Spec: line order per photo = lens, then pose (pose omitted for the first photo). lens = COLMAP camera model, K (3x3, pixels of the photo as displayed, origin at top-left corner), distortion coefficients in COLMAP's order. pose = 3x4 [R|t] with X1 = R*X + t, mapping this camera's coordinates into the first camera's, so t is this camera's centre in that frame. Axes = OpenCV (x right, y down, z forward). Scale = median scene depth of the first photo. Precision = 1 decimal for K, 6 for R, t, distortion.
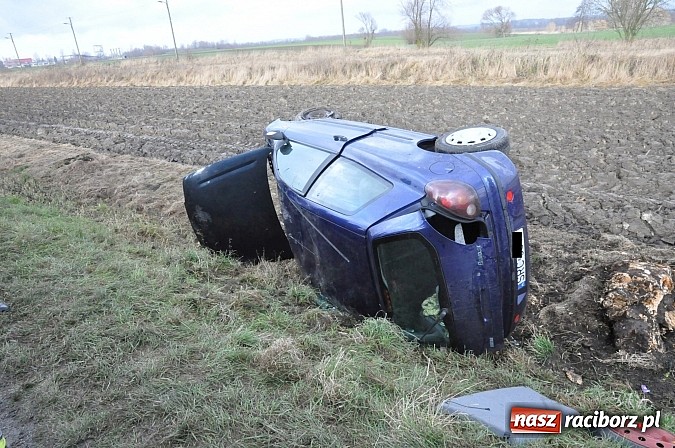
lens RADIAL K [[454.6, 0, 335.5], [0, 454.6, 223.6], [0, 0, 1]] dist [-0.124510, 0.086290]
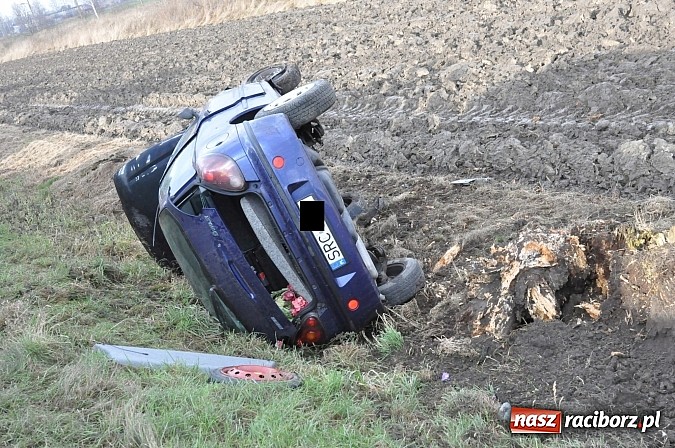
lens RADIAL K [[973.3, 0, 335.2], [0, 973.3, 232.2], [0, 0, 1]] dist [0.147502, -0.004105]
pose [[0.895987, -0.074972, -0.437706, 0.533051], [0.063490, 0.997147, -0.040830, 0.066850], [0.439519, 0.008793, 0.898190, -0.296406]]
